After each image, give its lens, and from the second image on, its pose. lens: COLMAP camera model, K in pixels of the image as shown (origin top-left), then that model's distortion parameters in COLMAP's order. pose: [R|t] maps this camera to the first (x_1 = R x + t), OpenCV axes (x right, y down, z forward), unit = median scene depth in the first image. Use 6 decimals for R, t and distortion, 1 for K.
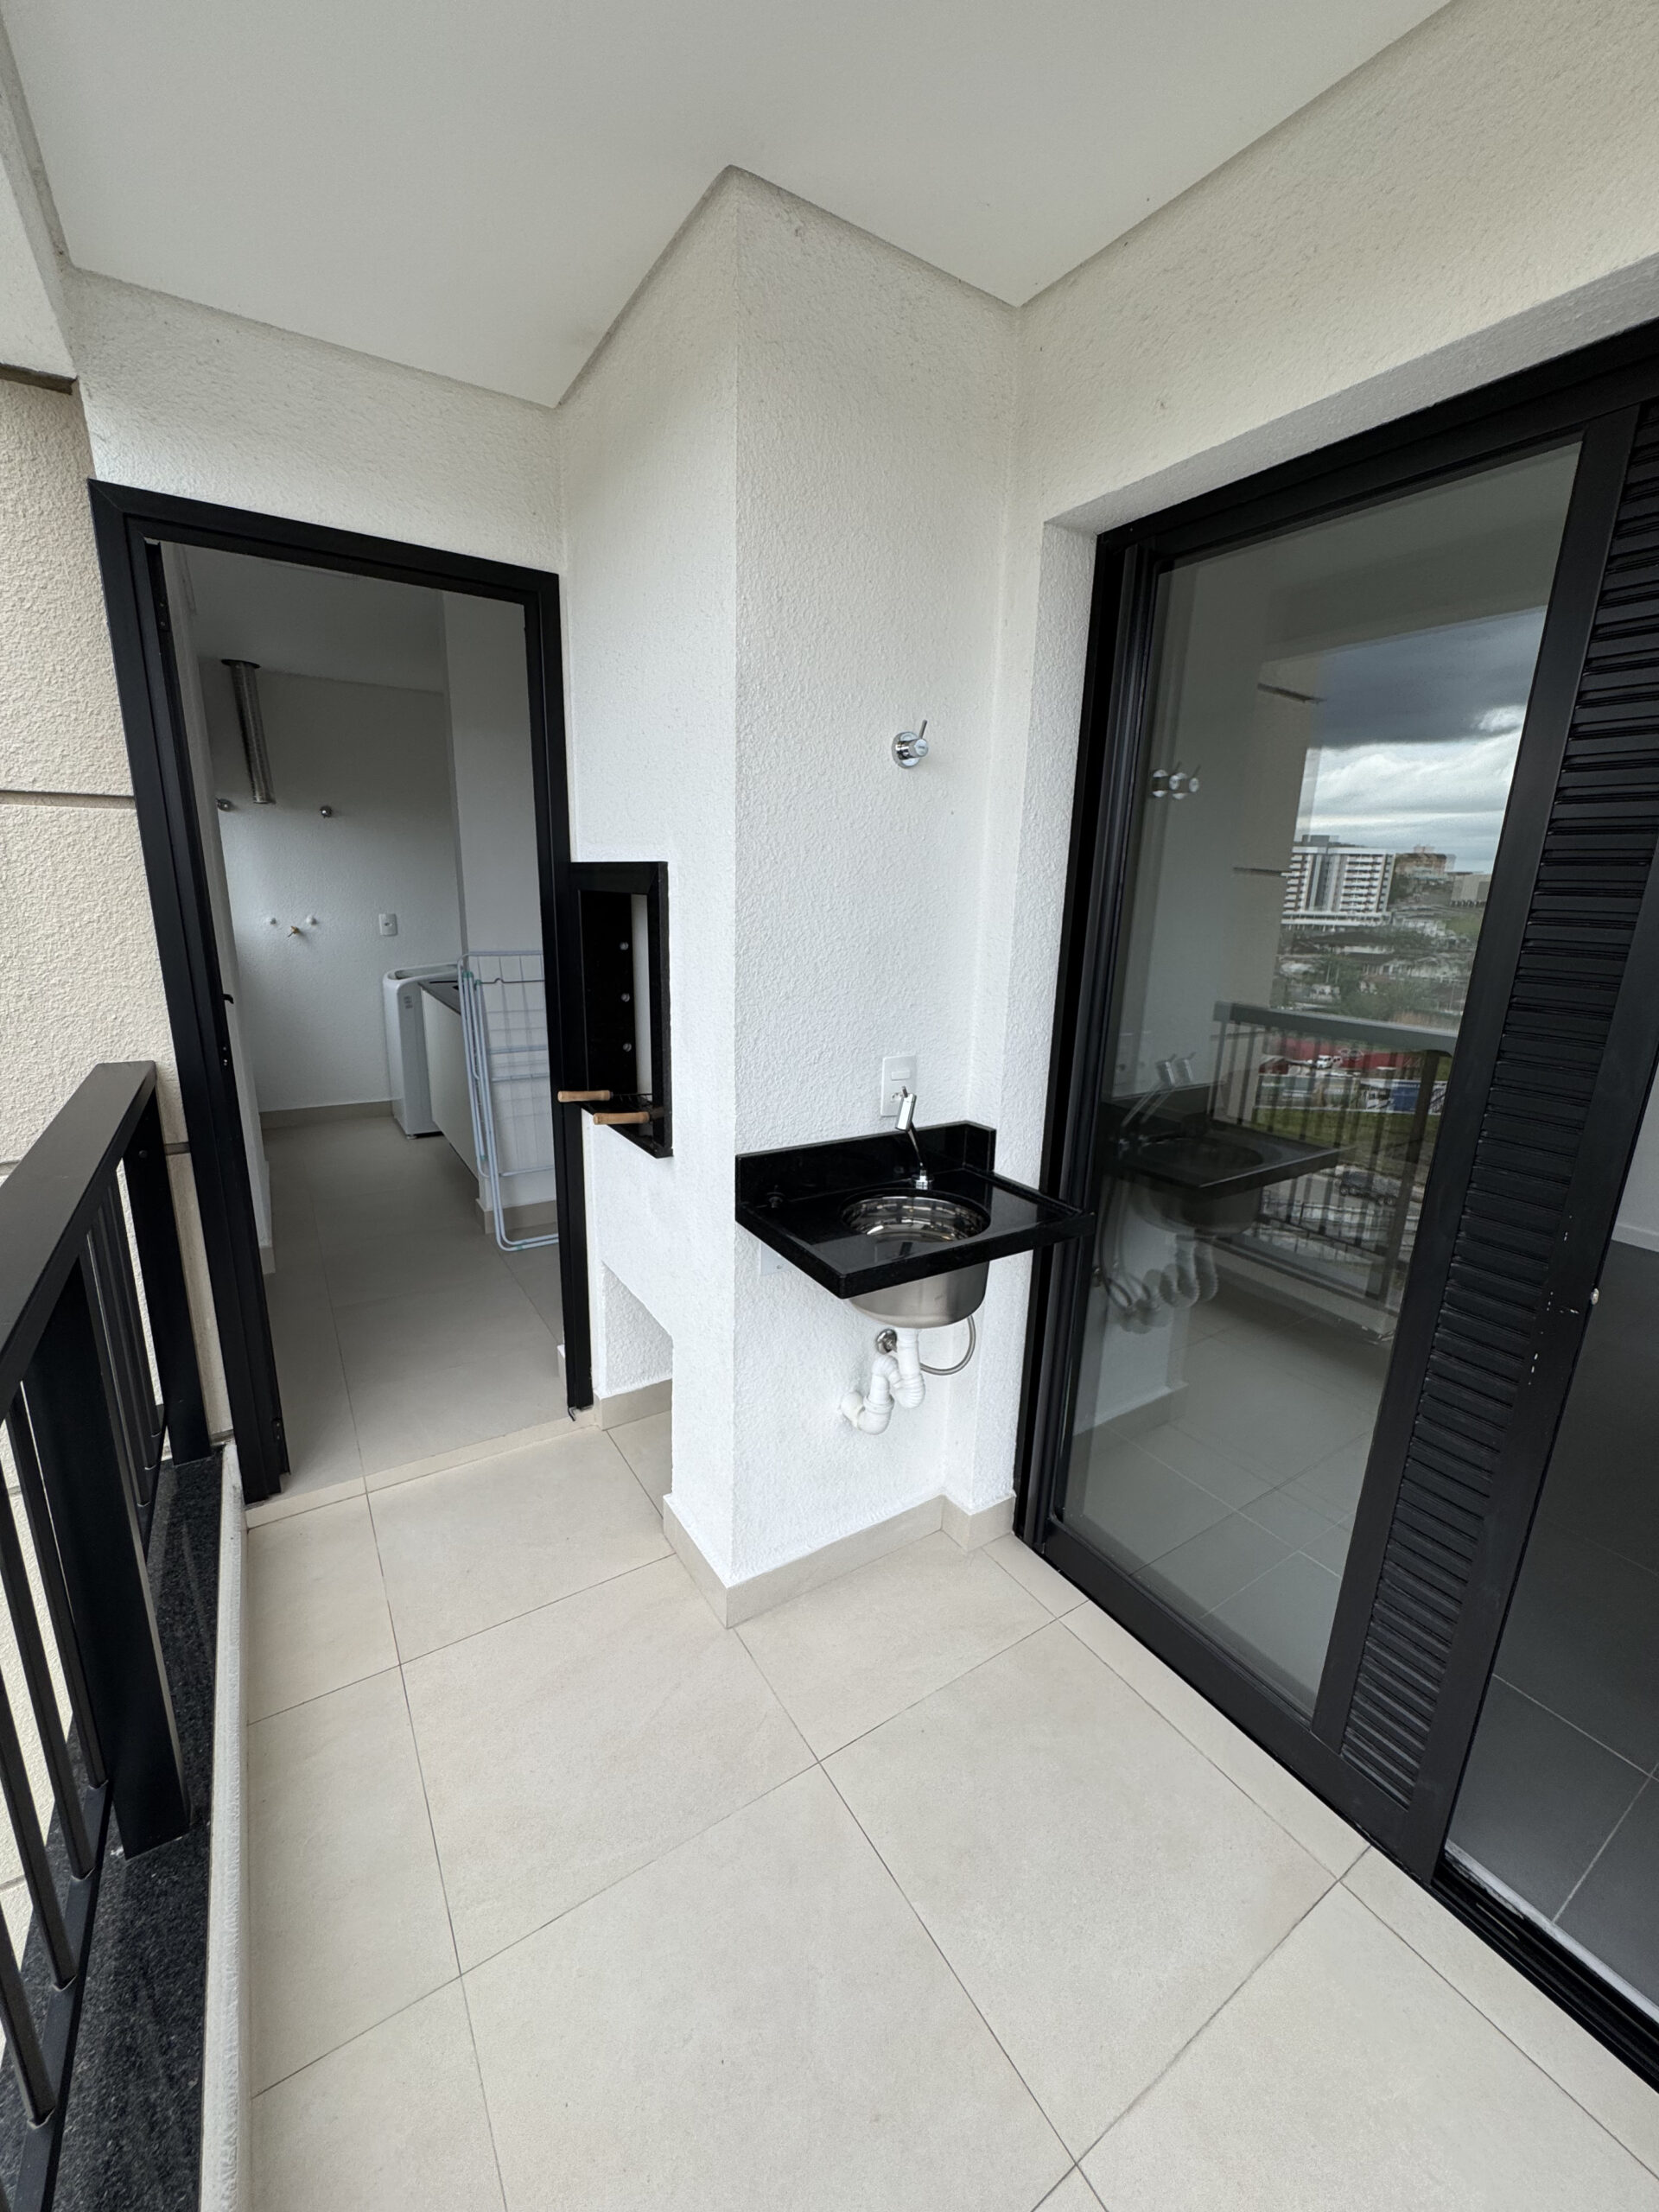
lens RADIAL K [[889.4, 0, 831.4], [0, 889.4, 1108.1], [0, 0, 1]] dist [-0.004292, 0.000861]
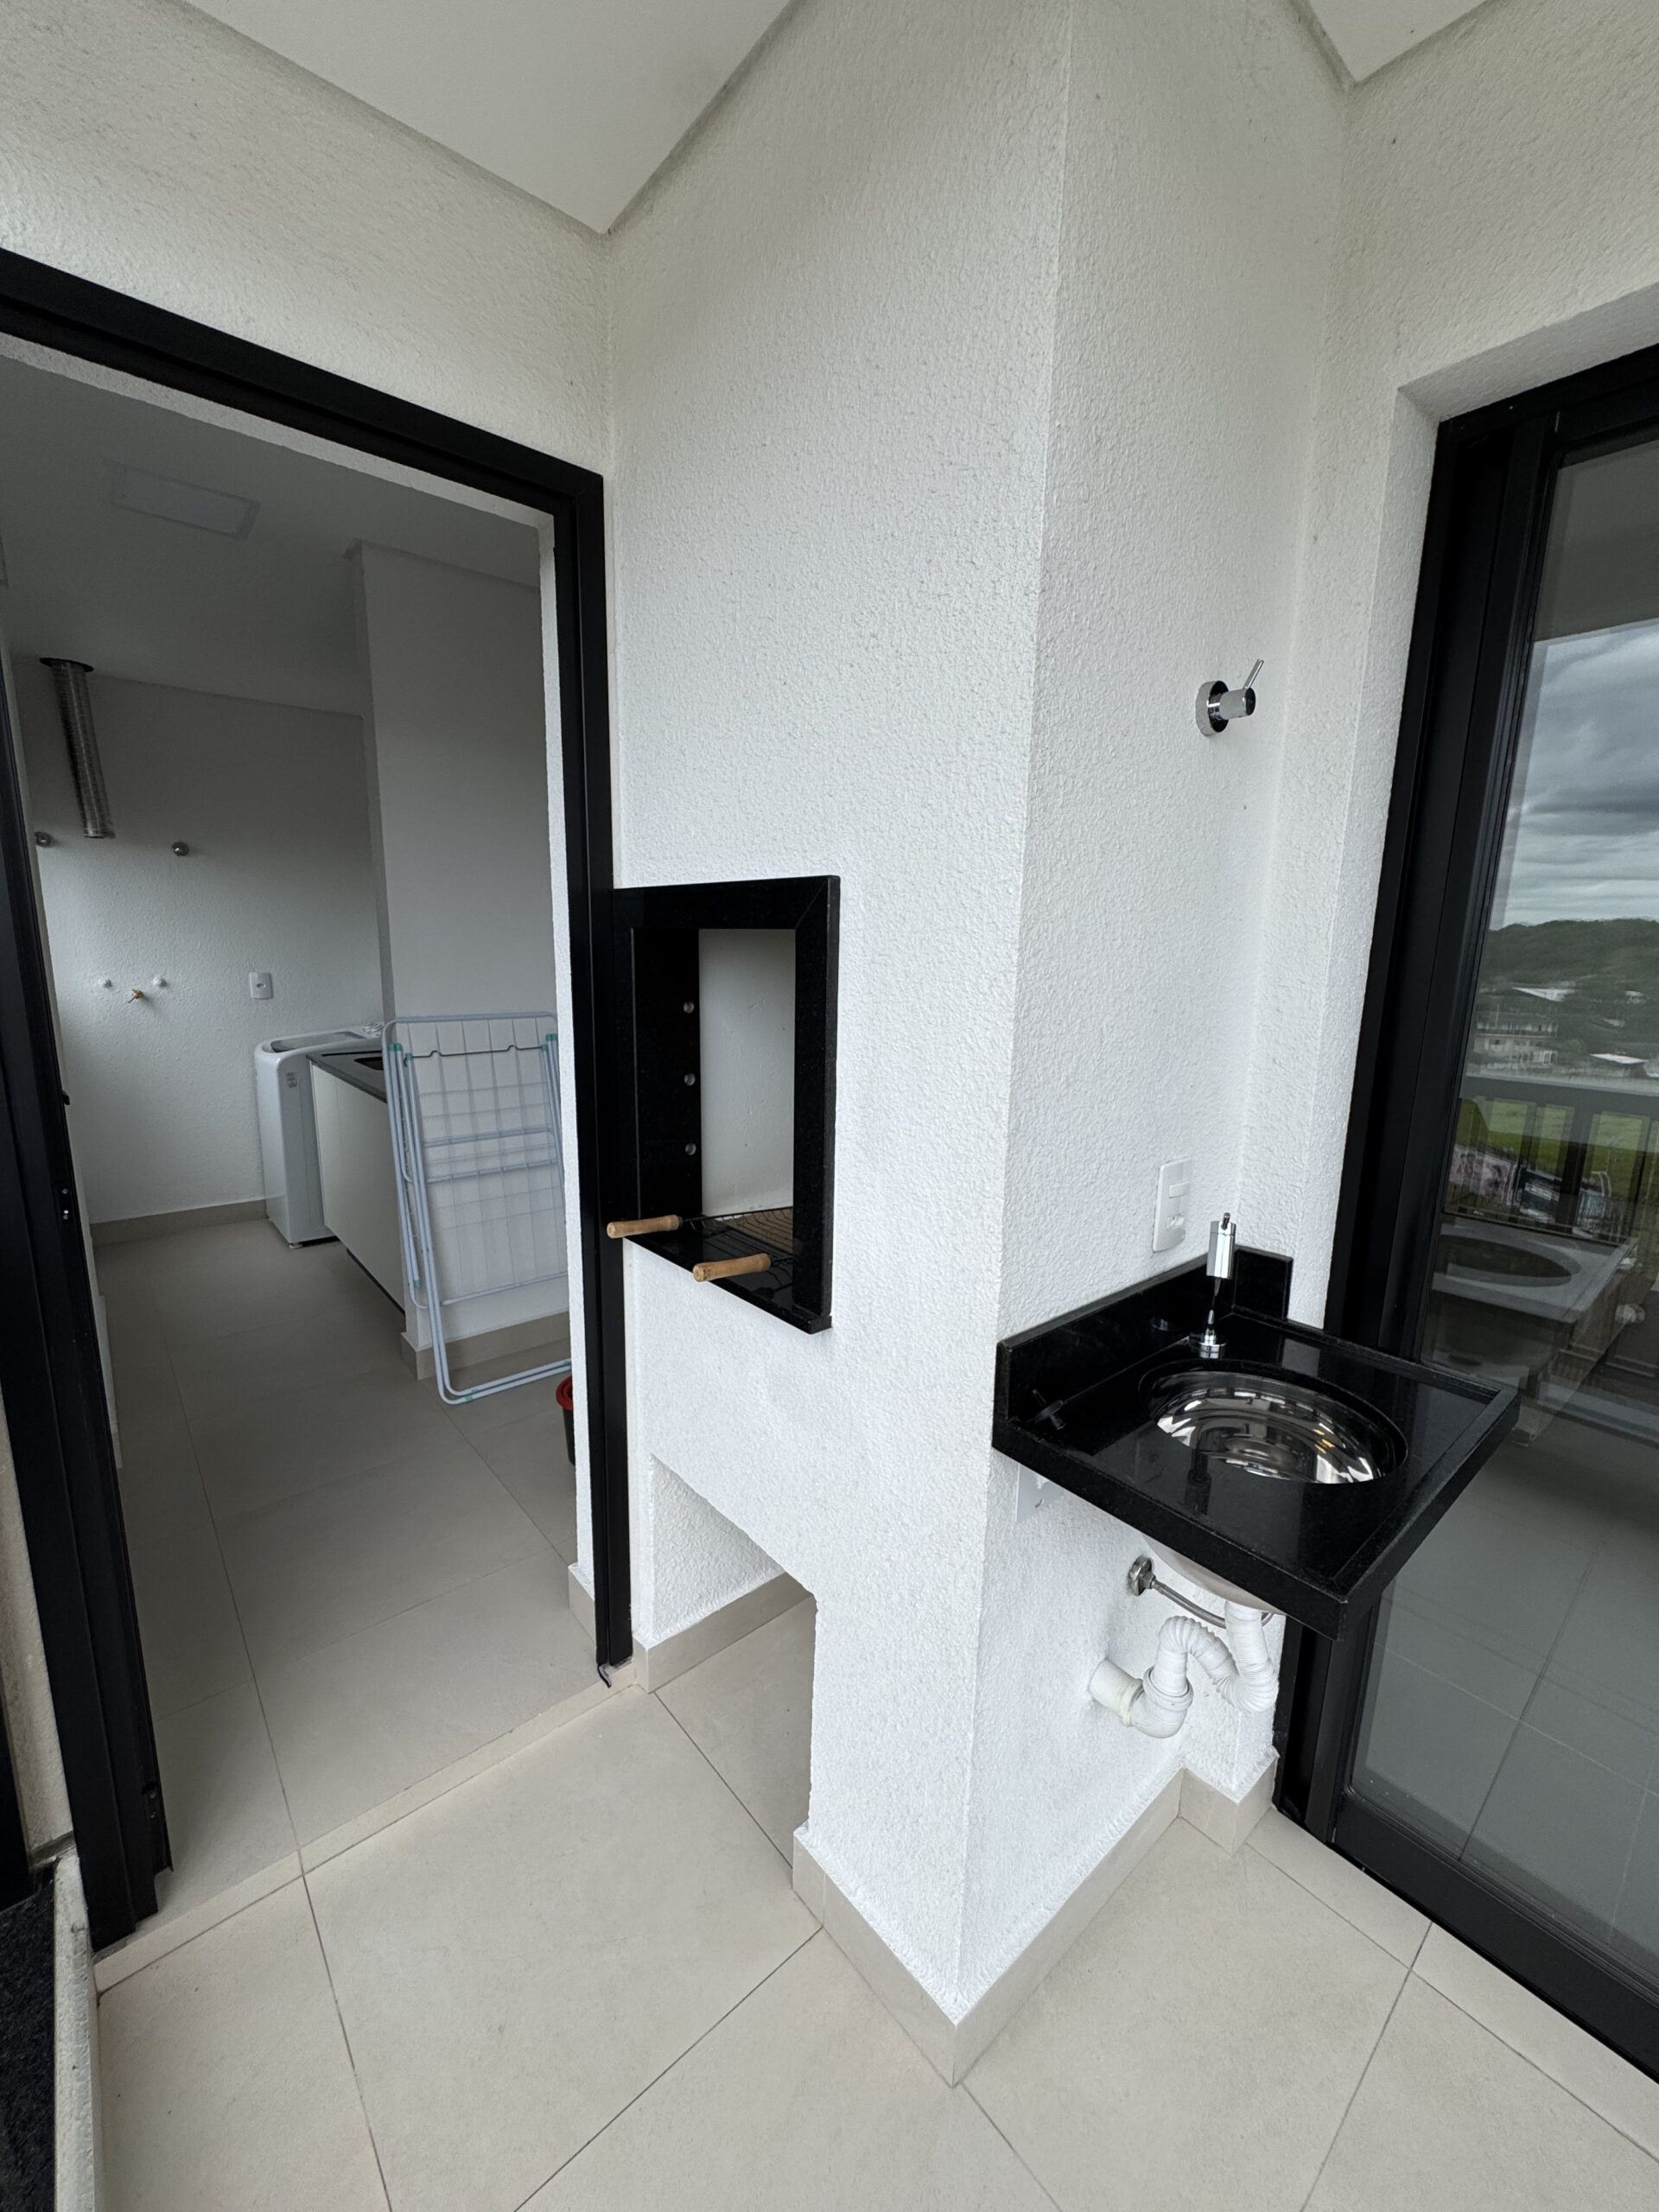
lens RADIAL K [[889.4, 0, 834.0], [0, 889.4, 1106.1], [0, 0, 1]] dist [-0.004292, 0.000861]
pose [[0.989755, -0.035148, 0.138382, -0.213680], [0.043608, 0.997329, -0.058589, -0.056448], [-0.135953, 0.064024, 0.988644, 0.285590]]
